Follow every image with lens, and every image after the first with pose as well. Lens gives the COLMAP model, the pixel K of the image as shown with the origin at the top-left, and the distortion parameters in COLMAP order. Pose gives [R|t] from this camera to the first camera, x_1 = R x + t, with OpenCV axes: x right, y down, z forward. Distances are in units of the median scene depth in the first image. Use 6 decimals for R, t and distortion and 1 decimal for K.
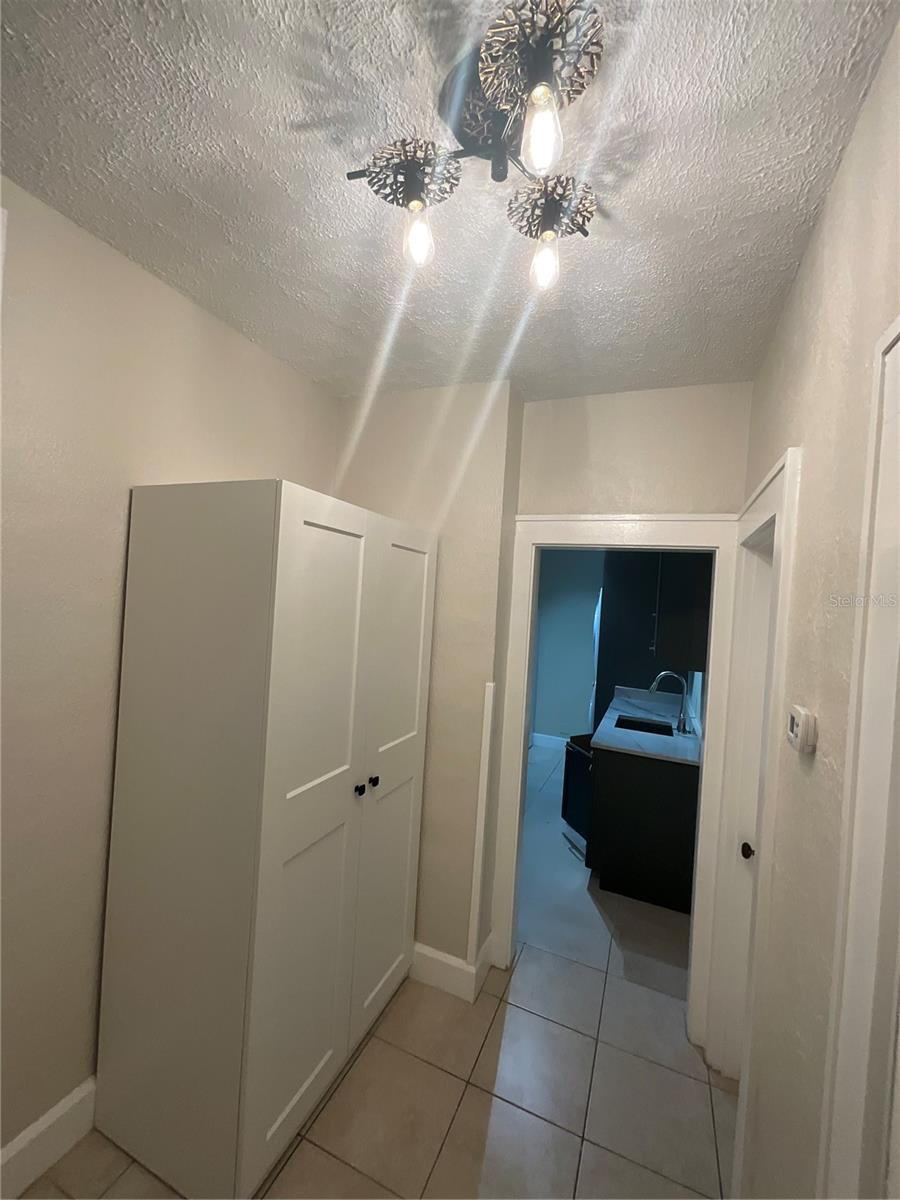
lens RADIAL K [[487.6, 0, 450.5], [0, 487.6, 602.9], [0, 0, 1]] dist [0.000317, -0.001007]
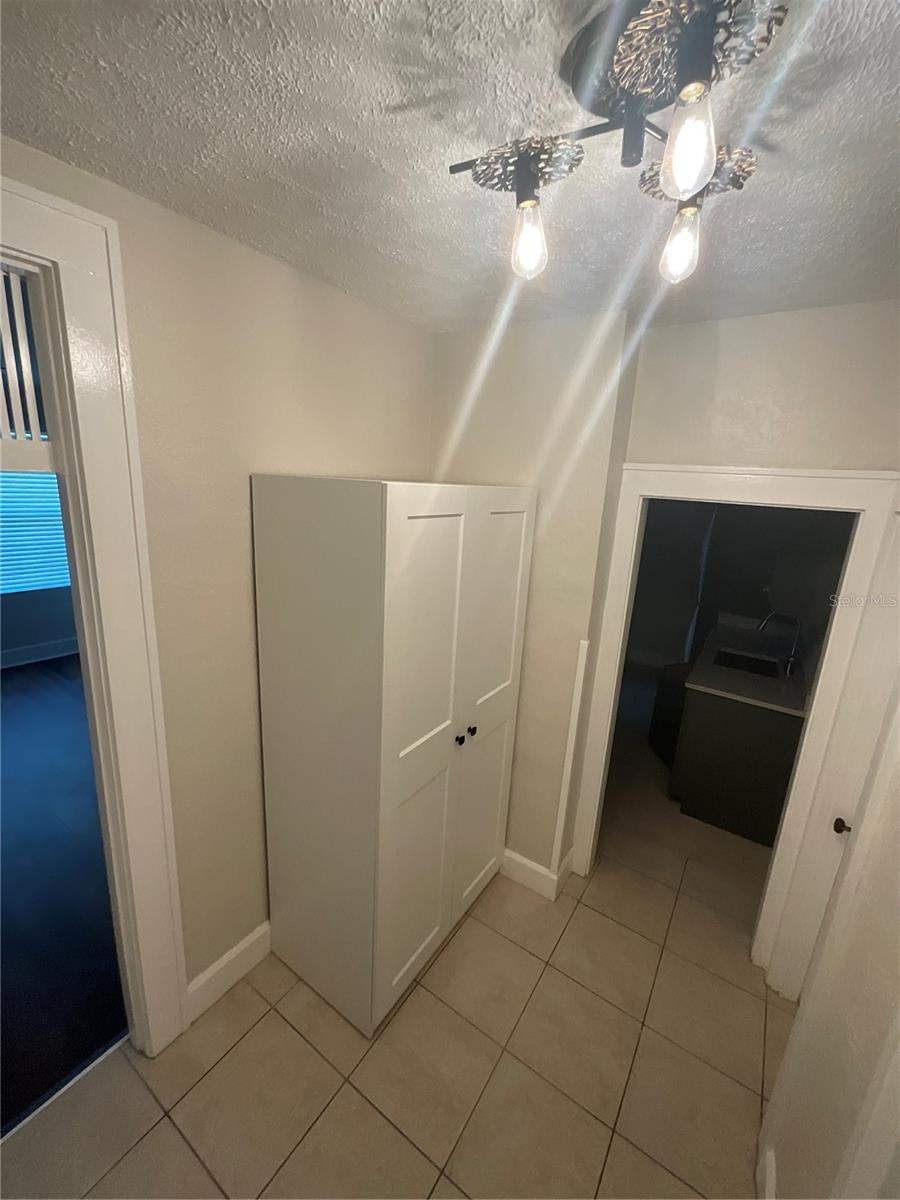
lens RADIAL K [[487.6, 0, 449.5], [0, 487.6, 602.4], [0, 0, 1]] dist [0.000317, -0.001007]
pose [[0.981857, 0.036554, -0.186064, -0.014053], [0.006669, 0.973979, 0.226539, -0.218699], [0.189503, -0.223670, 0.956065, -0.011737]]
